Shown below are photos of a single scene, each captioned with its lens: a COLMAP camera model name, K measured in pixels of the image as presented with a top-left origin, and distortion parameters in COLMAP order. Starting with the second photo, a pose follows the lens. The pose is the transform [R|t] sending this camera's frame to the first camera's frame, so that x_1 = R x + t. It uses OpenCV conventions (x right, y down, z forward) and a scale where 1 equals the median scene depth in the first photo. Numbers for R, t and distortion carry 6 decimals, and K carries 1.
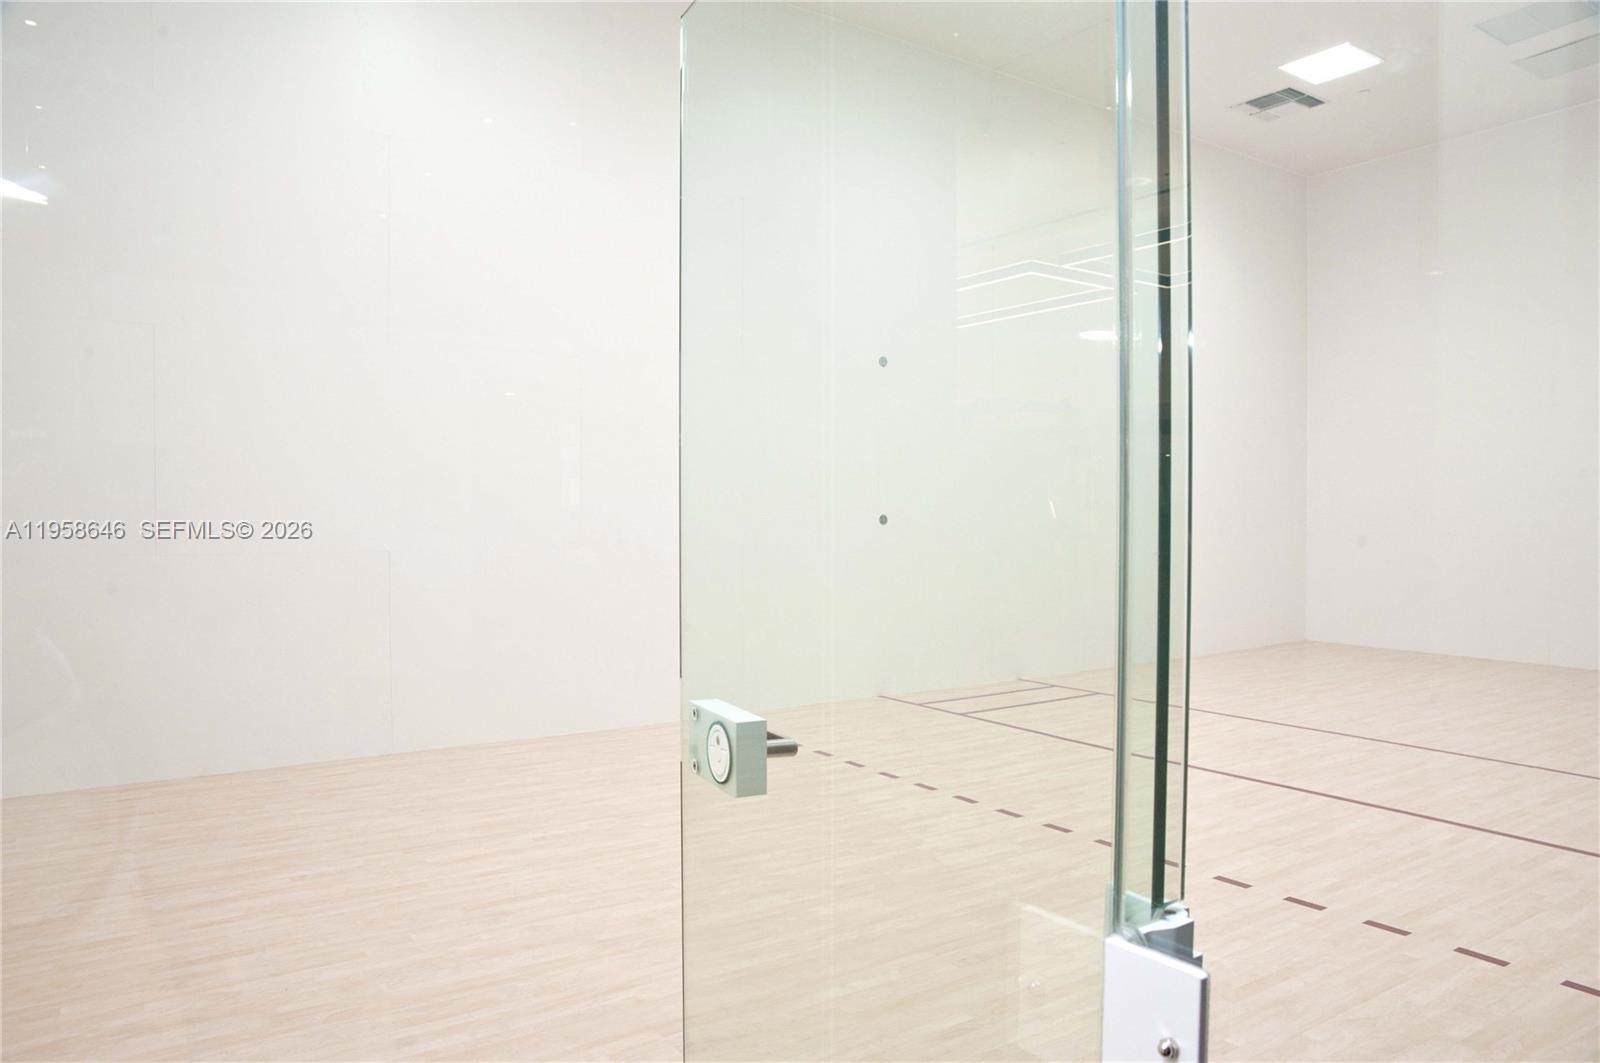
lens RADIAL K [[1079.6, 0, 800.5], [0, 1079.6, 528.9], [0, 0, 1]] dist [0.000755, 0.000101]
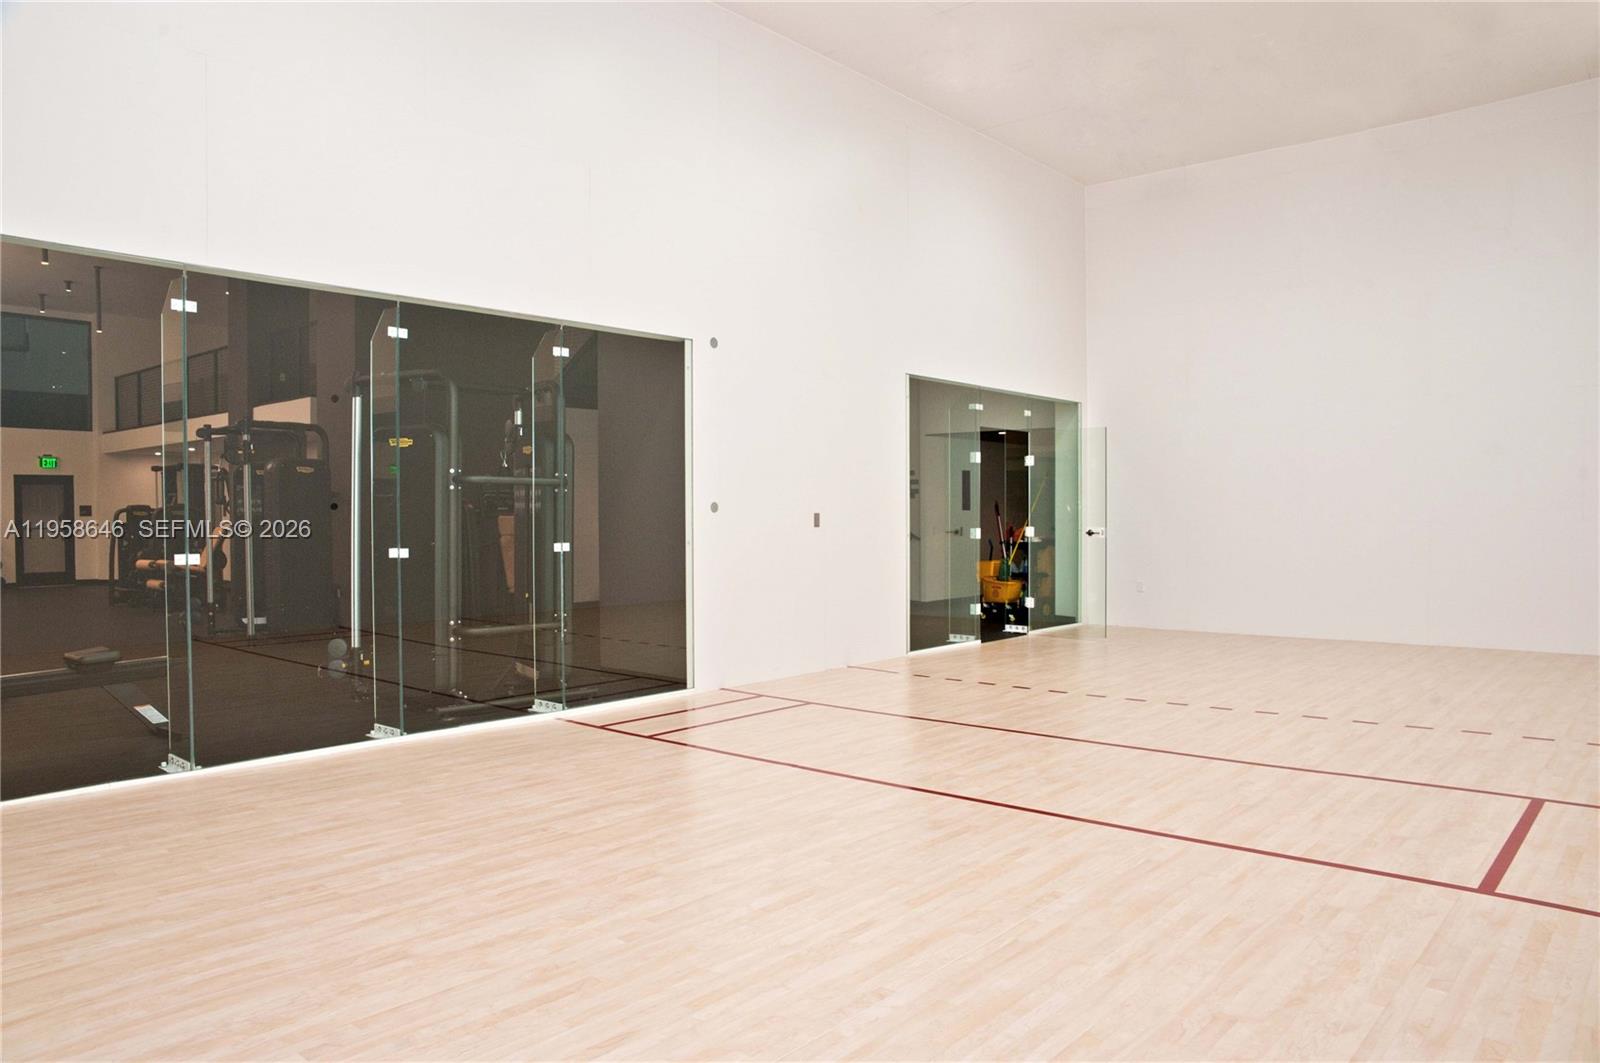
lens RADIAL K [[1079.6, 0, 799.3], [0, 1079.6, 530.1], [0, 0, 1]] dist [0.000755, 0.000101]
pose [[-0.968526, 0.005724, -0.248847, 0.314118], [0.000146, 0.999748, 0.022427, 0.006497], [0.248913, 0.021684, -0.968283, 1.901834]]
